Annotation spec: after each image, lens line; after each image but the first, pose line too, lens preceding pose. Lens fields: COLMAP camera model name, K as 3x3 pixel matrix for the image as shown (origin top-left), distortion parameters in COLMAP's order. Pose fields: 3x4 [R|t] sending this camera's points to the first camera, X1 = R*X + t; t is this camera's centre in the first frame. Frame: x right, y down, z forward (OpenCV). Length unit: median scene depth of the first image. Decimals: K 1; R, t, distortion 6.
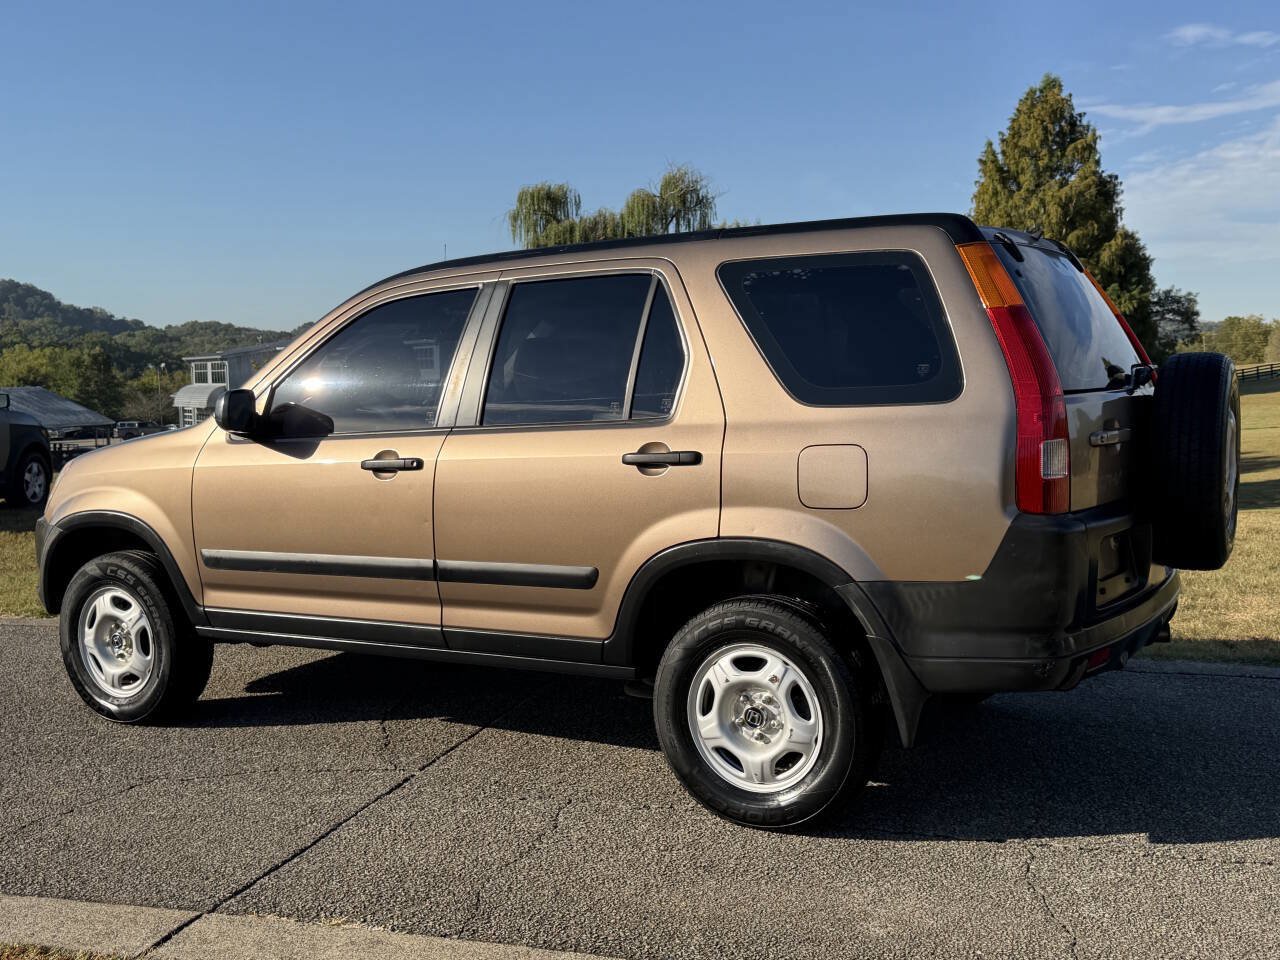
lens RADIAL K [[1353.0, 0, 642.9], [0, 1353.0, 486.5], [0, 0, 1]] dist [0.074913, 0.000000]
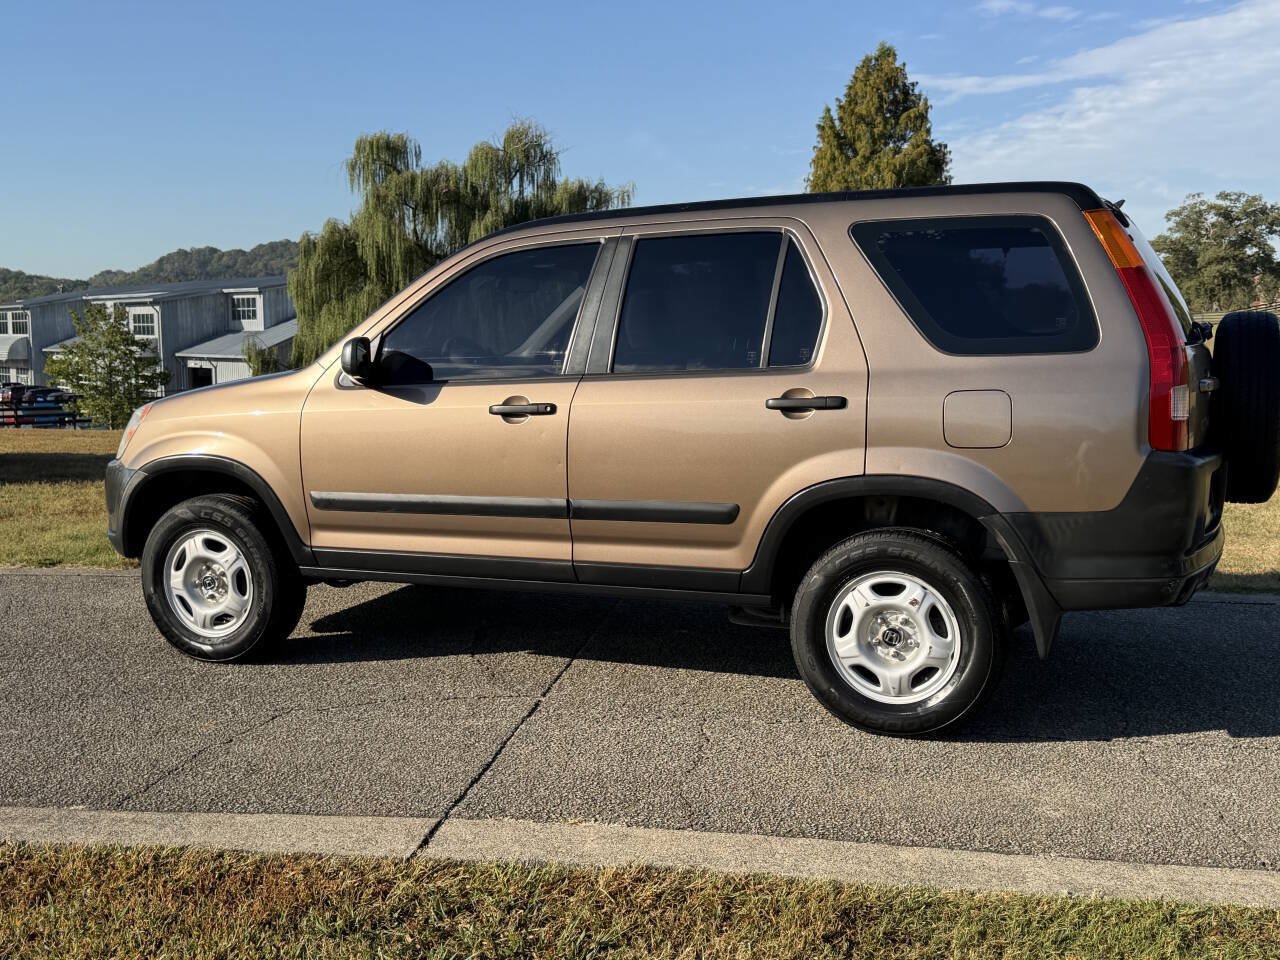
lens RADIAL K [[1353.0, 0, 647.2], [0, 1353.0, 500.8], [0, 0, 1]] dist [0.074913, 0.000000]
pose [[0.991032, -0.004246, 0.133559, -0.227314], [-0.001148, 0.999188, 0.040281, 0.012282], [-0.133622, -0.040073, 0.990222, -0.058381]]
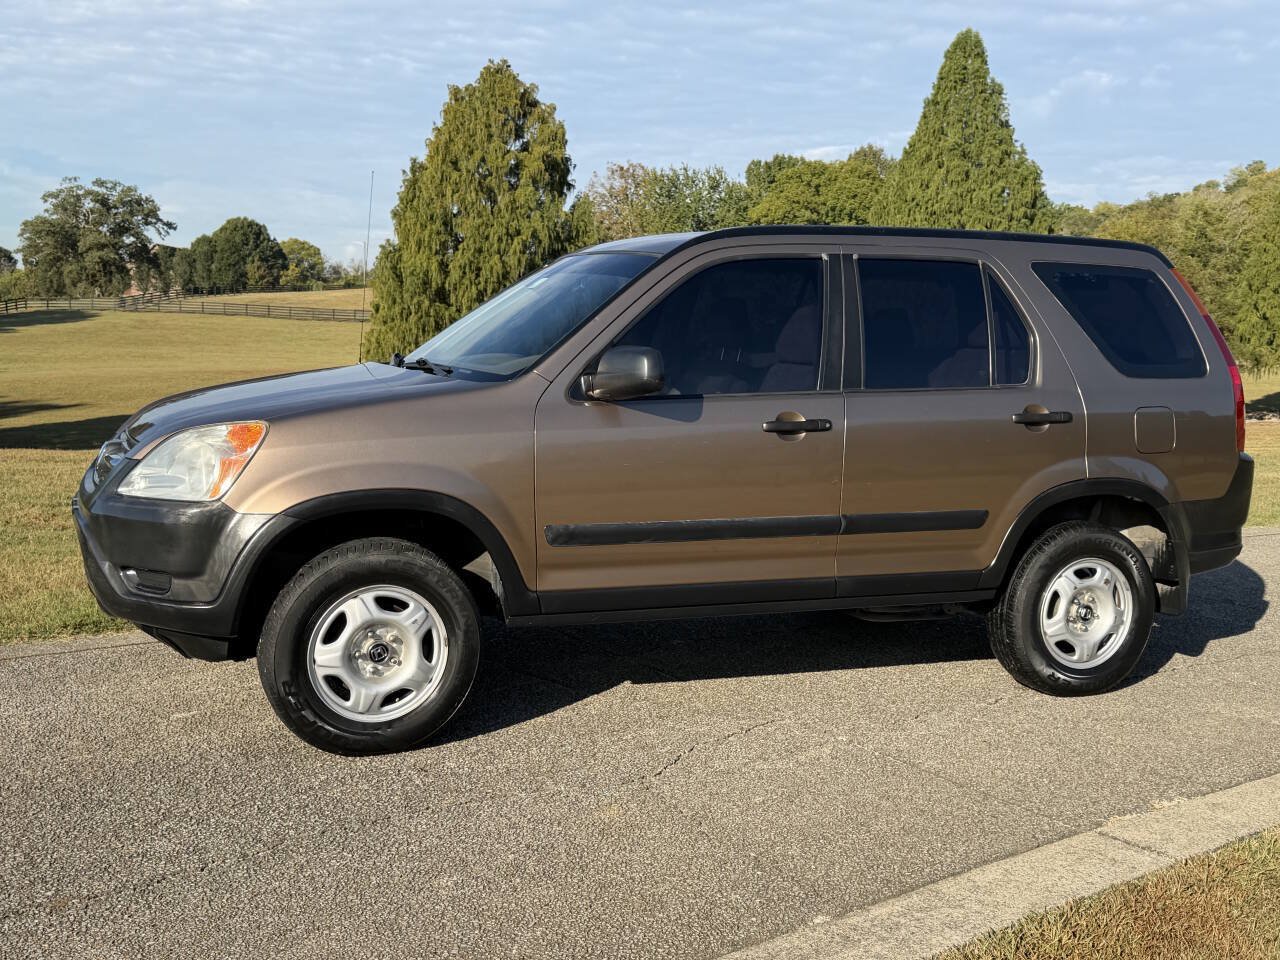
lens RADIAL K [[1353.0, 0, 632.5], [0, 1353.0, 485.6], [0, 0, 1]] dist [0.074913, 0.000000]
pose [[0.604738, -0.049034, 0.794914, -1.067331], [0.017769, 0.998685, 0.048086, -0.022243], [-0.796226, -0.014955, 0.604814, 0.472373]]
